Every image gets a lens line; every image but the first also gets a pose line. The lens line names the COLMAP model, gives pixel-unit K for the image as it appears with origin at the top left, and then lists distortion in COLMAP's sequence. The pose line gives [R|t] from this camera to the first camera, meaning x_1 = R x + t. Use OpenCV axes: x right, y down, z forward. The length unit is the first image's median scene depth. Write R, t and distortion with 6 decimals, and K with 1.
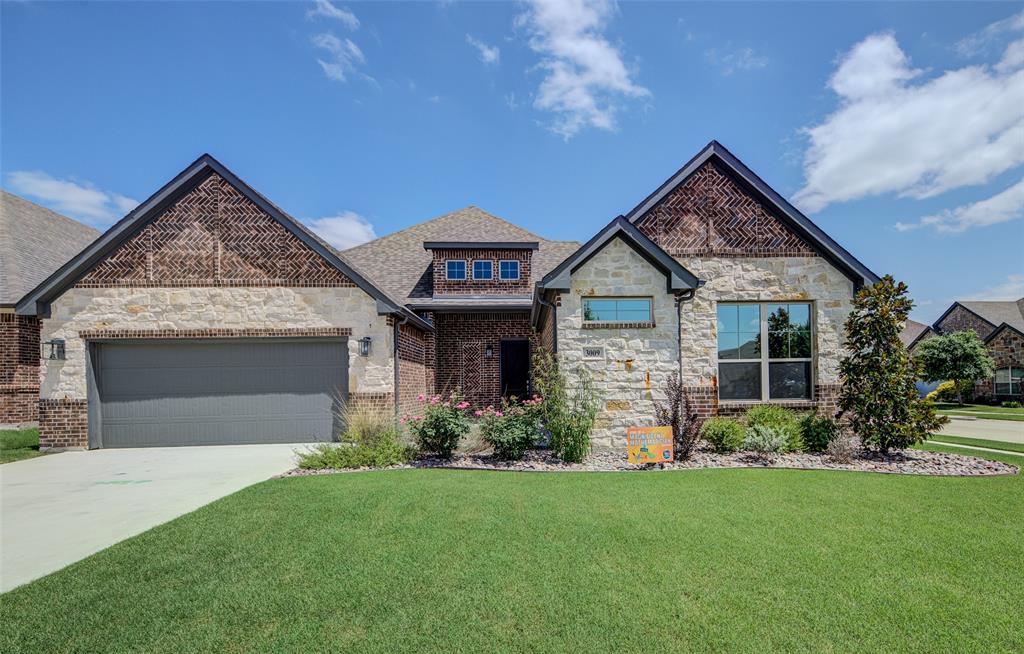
lens RADIAL K [[382.6, 0, 553.9], [0, 382.6, 384.1], [0, 0, 1]] dist [0.008625, -0.002956]
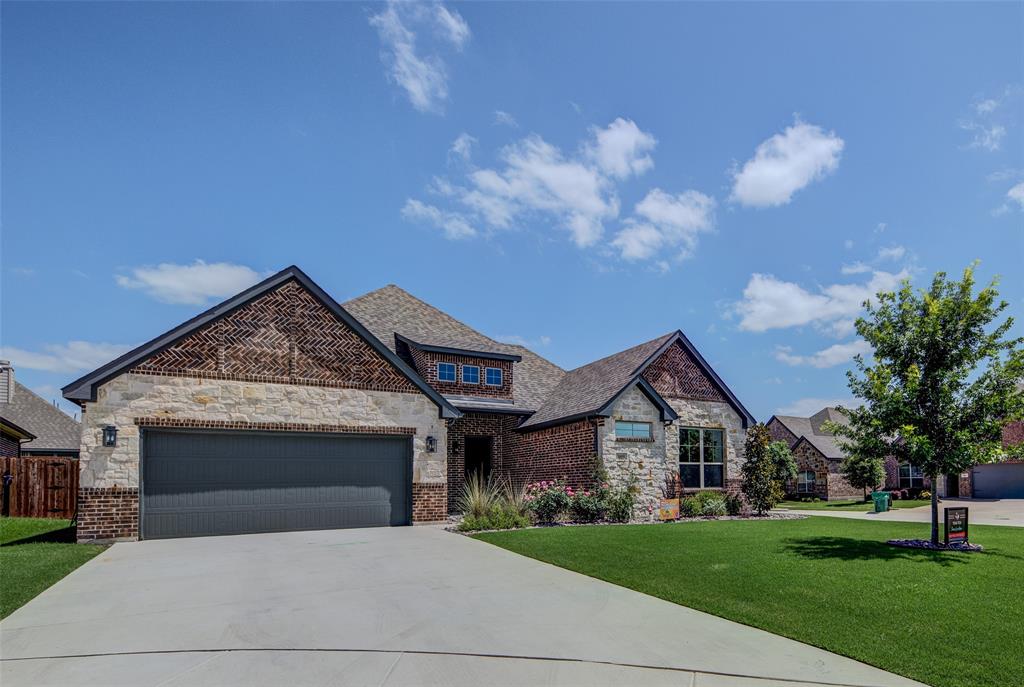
lens RADIAL K [[490.1, 0, 600.1], [0, 490.1, 471.4], [0, 0, 1]] dist [-0.001339, -0.001805]
pose [[0.891006, 0.014623, 0.453755, -0.745720], [-0.000946, 0.999539, -0.030353, 0.033574], [-0.453990, 0.026616, 0.890609, -0.630609]]
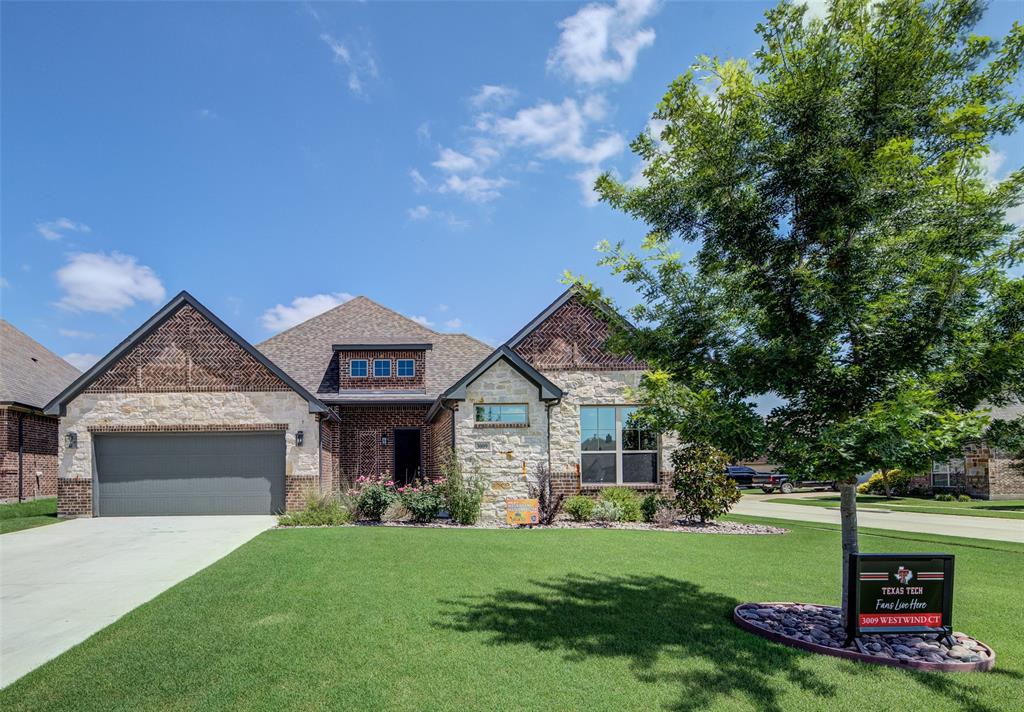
lens RADIAL K [[450.4, 0, 409.3], [0, 450.4, 469.2], [0, 0, 1]] dist [0.000597, 0.001352]
pose [[0.998878, 0.007475, -0.046759, -0.064708], [-0.007720, 0.999957, -0.005072, 0.007501], [0.046719, 0.005427, 0.998893, -0.483419]]
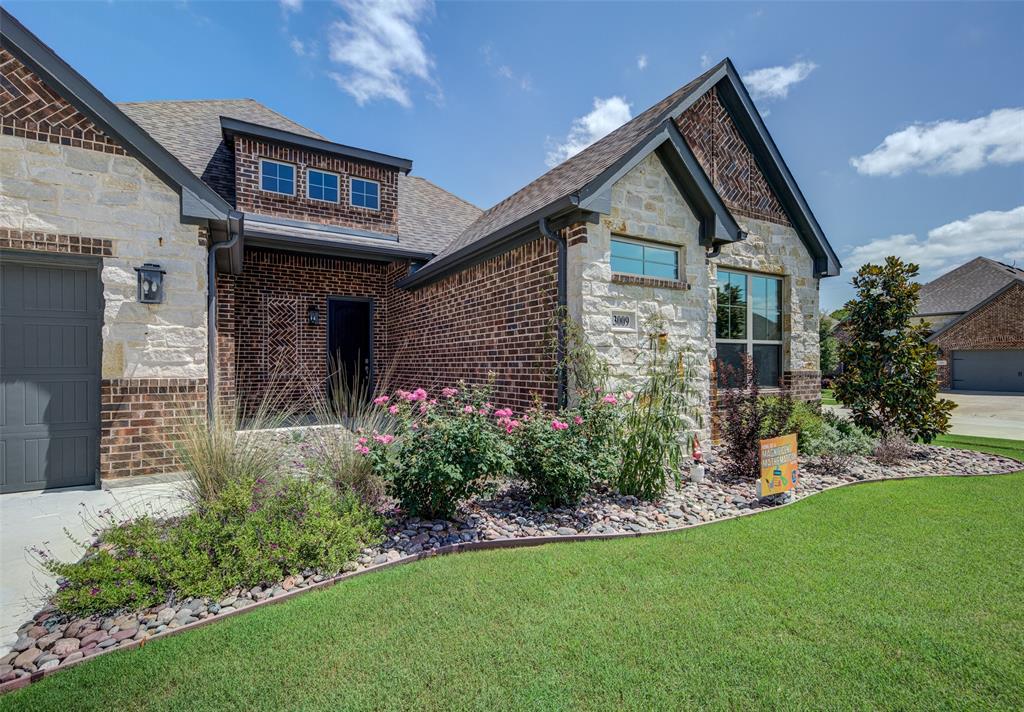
lens RADIAL K [[426.0, 0, 483.5], [0, 426.0, 361.4], [0, 0, 1]] dist [0.011278, -0.002413]
pose [[0.915177, 0.016992, 0.402693, -0.341025], [-0.014004, 0.999848, -0.010362, -0.001013], [-0.402808, 0.003844, 0.915277, 0.361013]]
